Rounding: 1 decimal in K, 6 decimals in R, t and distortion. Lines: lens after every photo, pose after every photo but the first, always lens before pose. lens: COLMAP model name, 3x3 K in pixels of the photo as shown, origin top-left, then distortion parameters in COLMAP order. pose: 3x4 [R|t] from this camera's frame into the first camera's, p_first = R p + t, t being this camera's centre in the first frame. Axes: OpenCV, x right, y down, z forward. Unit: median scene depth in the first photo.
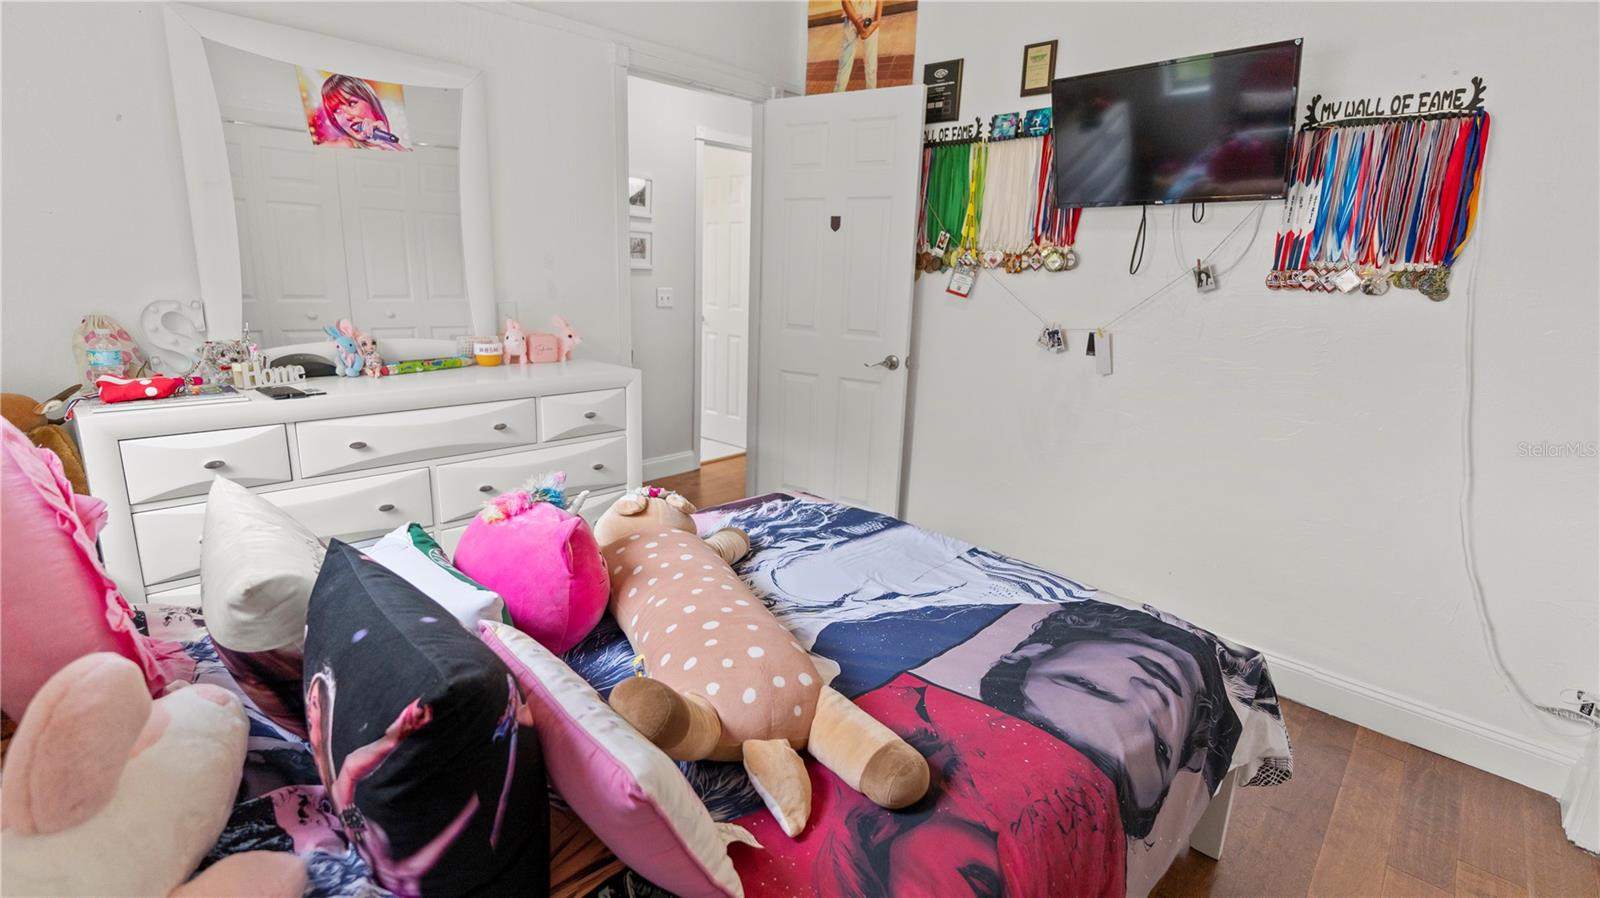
lens RADIAL K [[738.0, 0, 801.0], [0, 738.0, 447.6], [0, 0, 1]] dist [-0.008186, 0.002430]
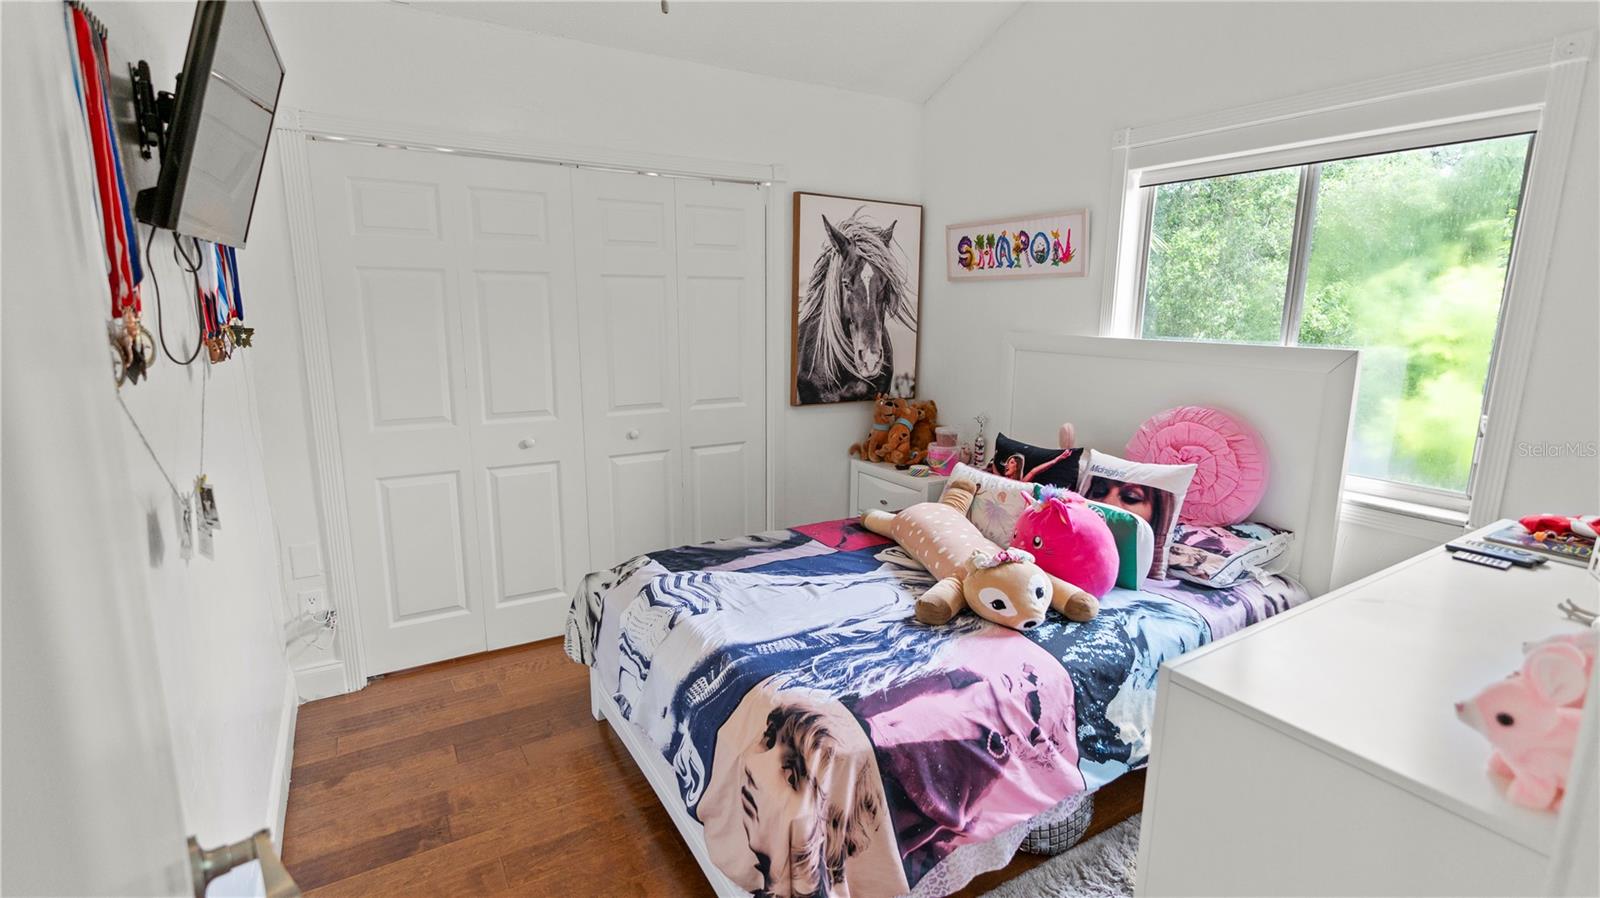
lens RADIAL K [[738.0, 0, 801.7], [0, 738.0, 448.1], [0, 0, 1]] dist [-0.008186, 0.002430]
pose [[-0.963832, -0.099616, 0.247192, -0.140521], [0.013006, 0.908831, 0.416961, -0.495328], [-0.266192, 0.405096, -0.874665, 1.734562]]
